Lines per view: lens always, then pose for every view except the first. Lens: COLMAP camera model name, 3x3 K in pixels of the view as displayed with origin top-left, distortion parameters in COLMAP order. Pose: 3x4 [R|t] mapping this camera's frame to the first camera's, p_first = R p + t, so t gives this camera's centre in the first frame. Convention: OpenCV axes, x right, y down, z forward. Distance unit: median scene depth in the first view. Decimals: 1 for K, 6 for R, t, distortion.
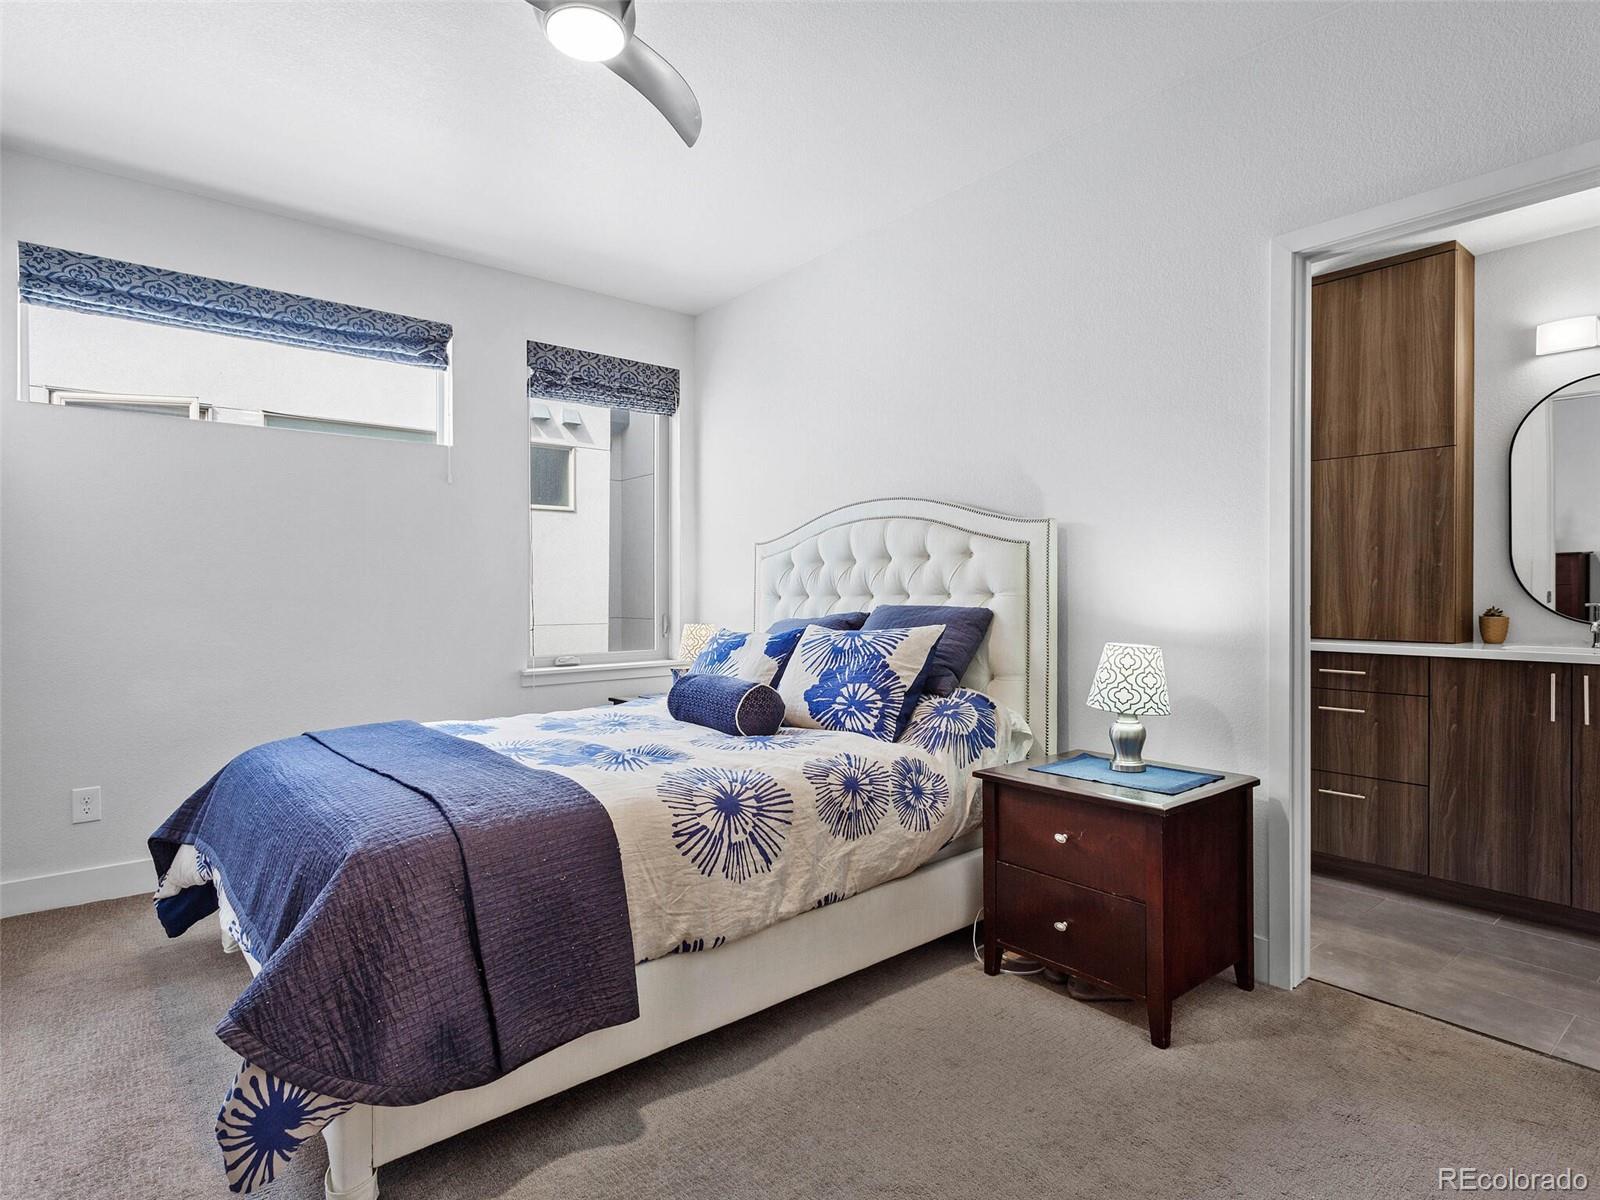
lens RADIAL K [[856.3, 0, 808.4], [0, 856.3, 595.7], [0, 0, 1]] dist [0.007501, 0.001191]
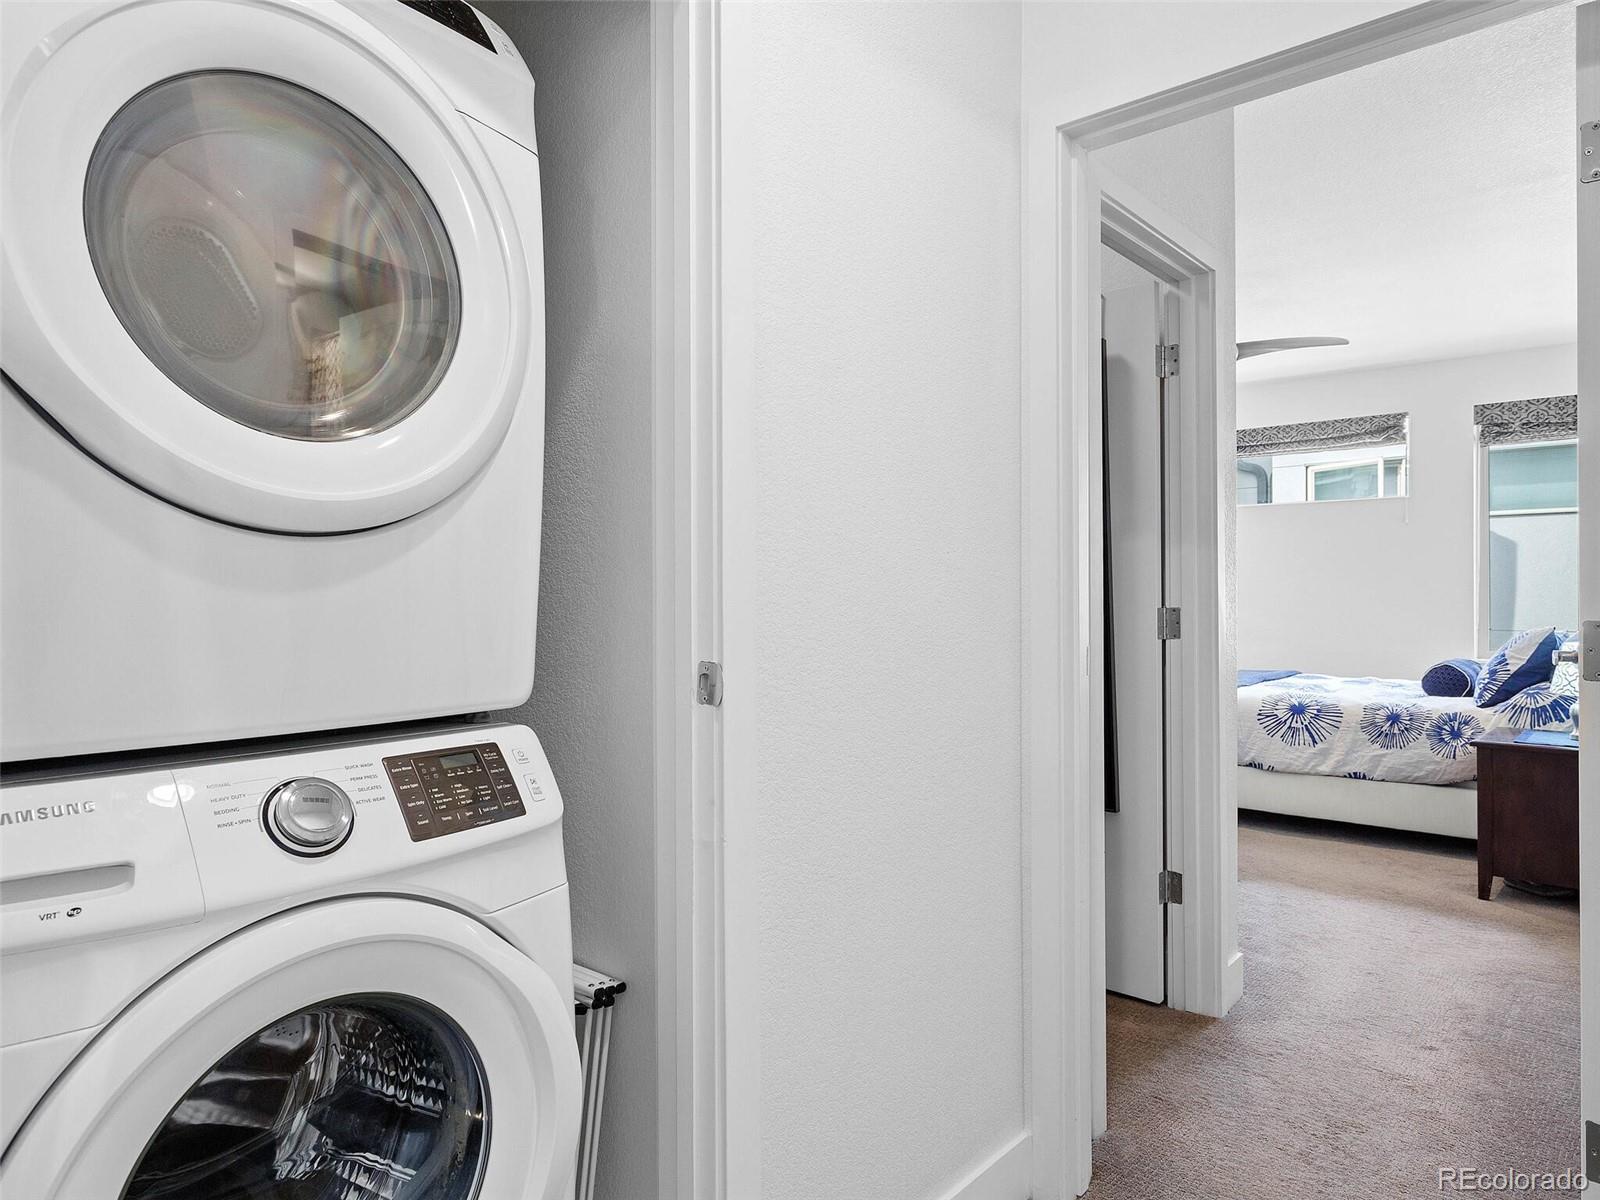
lens RADIAL K [[1002.0, 0, 800.0], [0, 1002.0, 600.0], [0, 0, 1]] dist [0.001493, 0.005066]
pose [[0.164980, 0.004277, -0.986288, 1.812365], [-0.005551, 0.999979, 0.003408, -0.006152], [0.986281, 0.004913, 0.165001, -0.458062]]
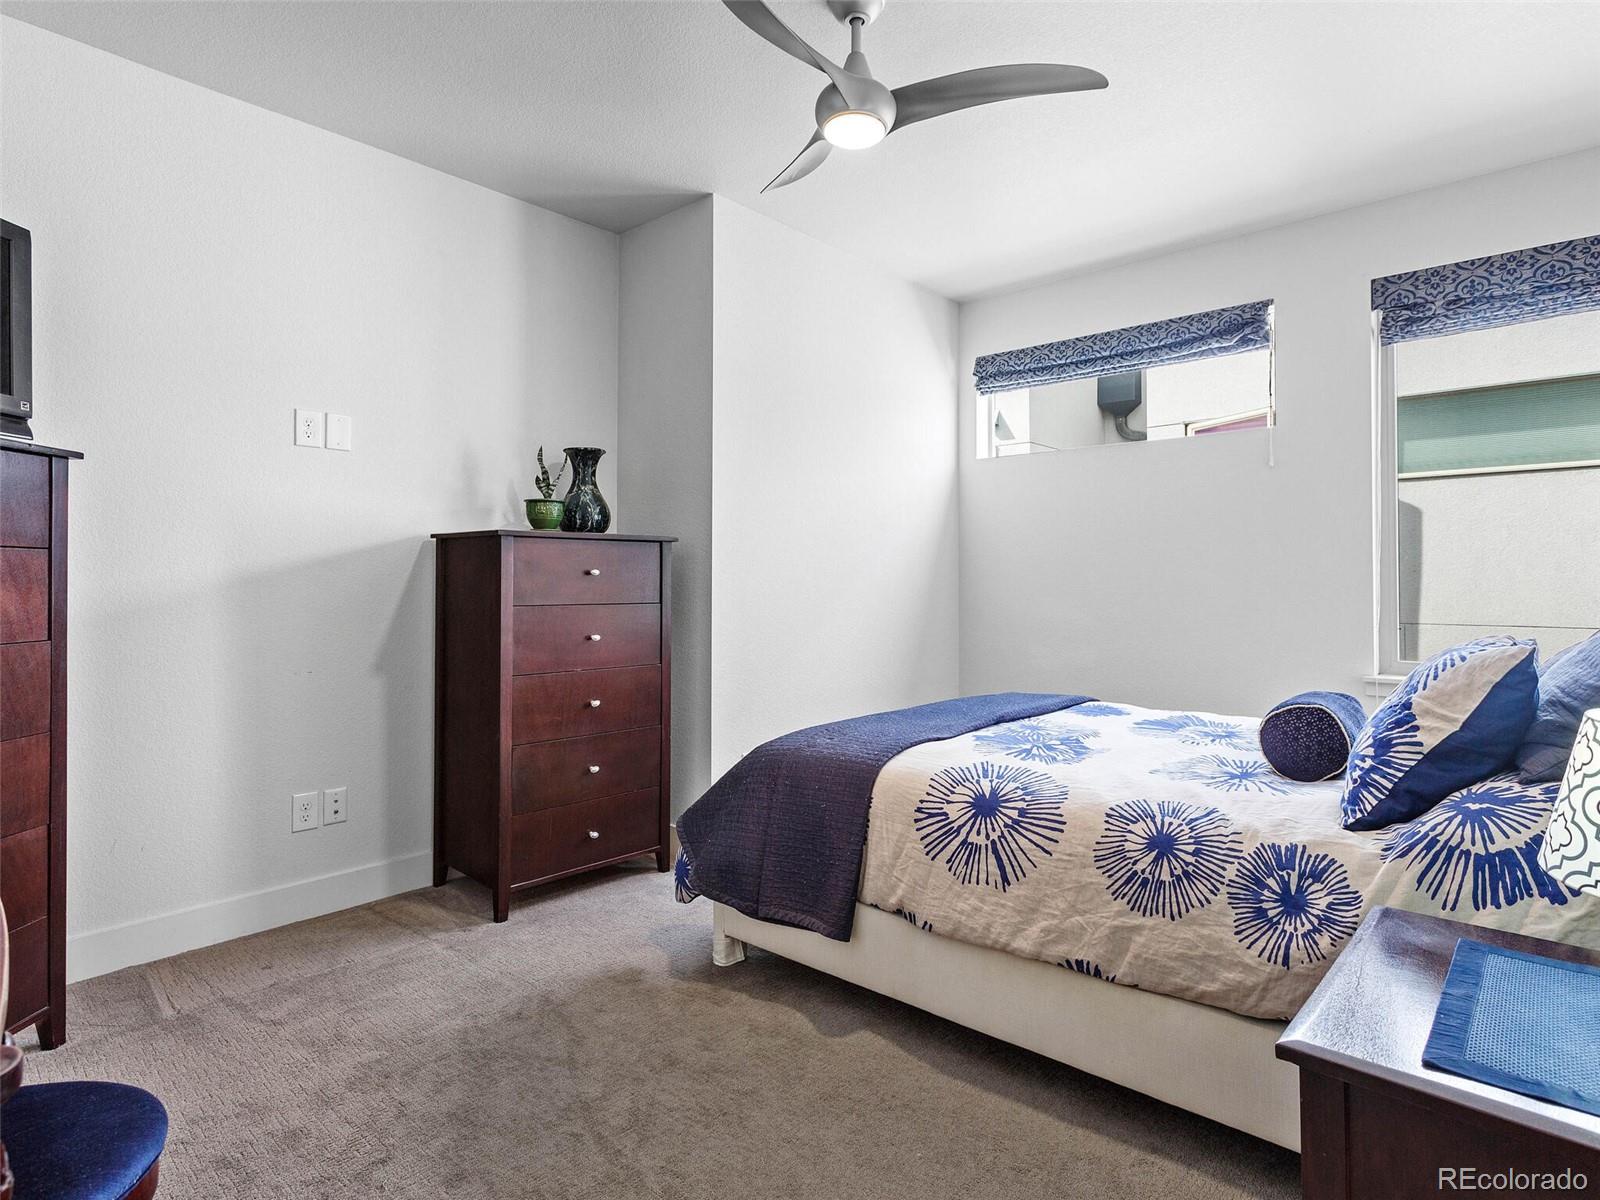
lens RADIAL K [[857.6, 0, 803.8], [0, 857.6, 578.9], [0, 0, 1]] dist [0.003172, 0.000631]
pose [[0.146378, -0.001819, -0.989227, 0.754617], [-0.005611, 0.999981, -0.002669, -0.003215], [0.989213, 0.005942, 0.146365, 0.604813]]
